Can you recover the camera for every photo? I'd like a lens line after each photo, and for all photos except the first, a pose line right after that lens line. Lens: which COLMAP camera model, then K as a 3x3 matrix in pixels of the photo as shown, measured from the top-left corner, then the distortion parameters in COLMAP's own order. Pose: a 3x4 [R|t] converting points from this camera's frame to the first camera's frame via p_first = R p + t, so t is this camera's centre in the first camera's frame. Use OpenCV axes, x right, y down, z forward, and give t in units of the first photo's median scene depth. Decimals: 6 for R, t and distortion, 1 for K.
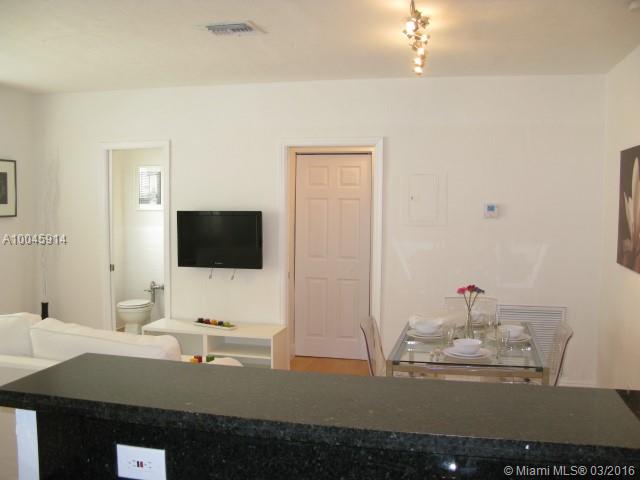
lens RADIAL K [[645.7, 0, 320.0], [0, 645.7, 240.0], [0, 0, 1]] dist [-0.194932, 0.202282]
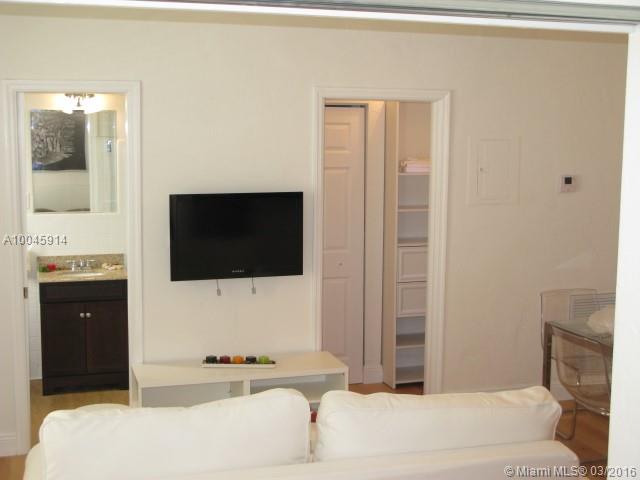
lens RADIAL K [[907.5, 0, 320.0], [0, 907.5, 240.0], [0, 0, 1]] dist [-0.031235, -0.059452]
pose [[0.855766, -0.058287, 0.514070, -0.723951], [0.034573, 0.997855, 0.055587, -0.058063], [-0.516207, -0.029797, 0.855945, 0.188865]]
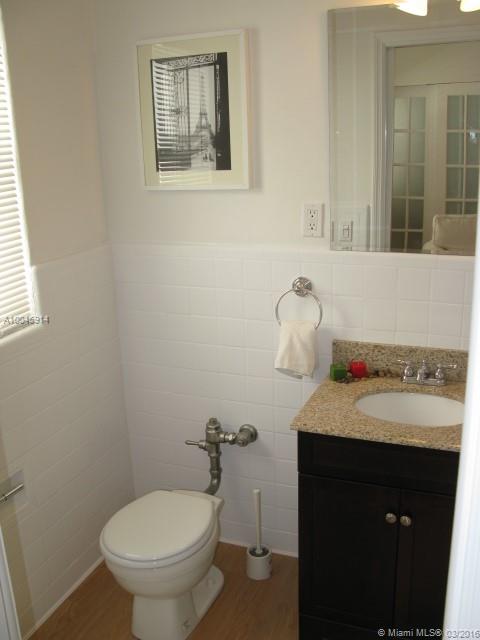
lens RADIAL K [[645.7, 0, 240.0], [0, 645.7, 320.0], [0, 0, 1]] dist [-0.194932, 0.202282]
pose [[0.986501, -0.002980, -0.163730, -0.344136], [0.035174, 0.980353, 0.194087, -0.077688], [0.159935, -0.197226, 0.967224, 1.231458]]
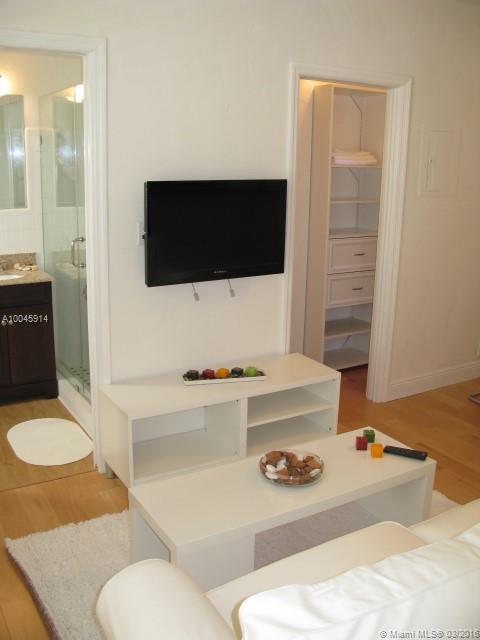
lens RADIAL K [[645.7, 0, 240.0], [0, 645.7, 320.0], [0, 0, 1]] dist [-0.194932, 0.202282]
pose [[0.702306, -0.168732, 0.691589, -0.702346], [0.034669, 0.978458, 0.203515, -0.048919], [-0.711030, -0.118954, 0.693027, 0.741426]]
